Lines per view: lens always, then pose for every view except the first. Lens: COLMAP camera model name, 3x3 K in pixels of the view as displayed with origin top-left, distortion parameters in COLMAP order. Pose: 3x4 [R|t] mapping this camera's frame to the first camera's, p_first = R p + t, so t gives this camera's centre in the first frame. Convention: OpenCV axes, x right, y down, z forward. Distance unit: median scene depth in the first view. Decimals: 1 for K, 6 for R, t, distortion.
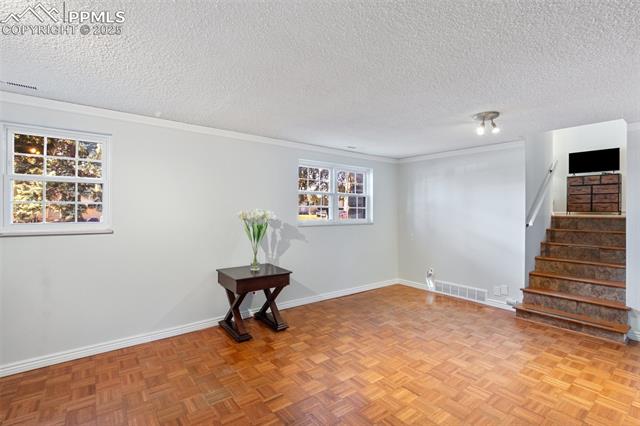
lens RADIAL K [[297.5, 0, 322.1], [0, 297.5, 211.7], [0, 0, 1]] dist [-0.003327, 0.000244]
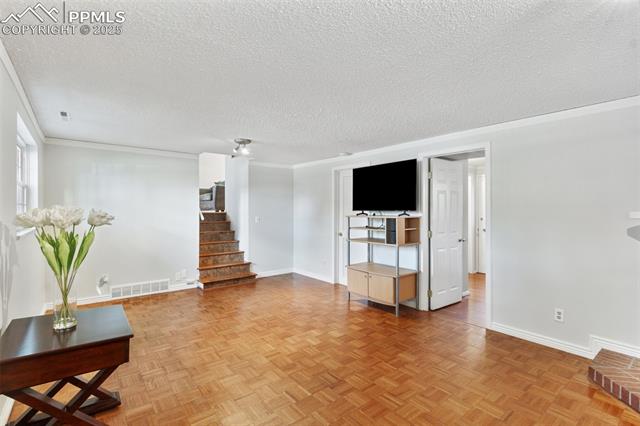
lens RADIAL K [[297.5, 0, 306.0], [0, 297.5, 208.2], [0, 0, 1]] dist [-0.003327, 0.000244]
pose [[0.021439, -0.000049, 0.999770, -0.685134], [0.001910, 0.999998, 0.000008, -0.004906], [-0.999768, 0.001909, 0.021439, 0.543408]]
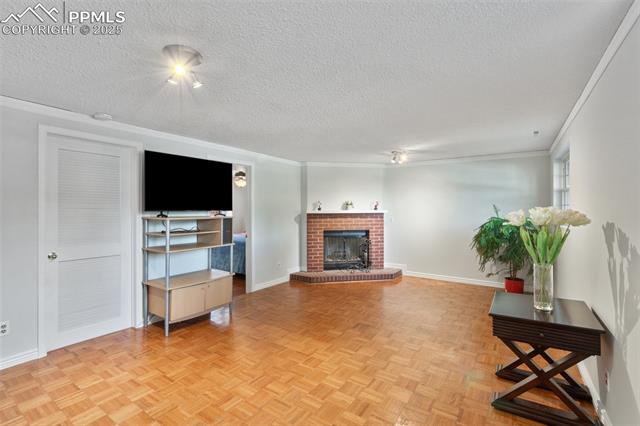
lens RADIAL K [[297.5, 0, 318.0], [0, 297.5, 211.2], [0, 0, 1]] dist [-0.003327, 0.000244]
pose [[-0.956084, 0.000583, -0.293092, 0.376940], [-0.001987, 0.999962, 0.008473, -0.003454], [0.293086, 0.008683, -0.956047, 1.365526]]
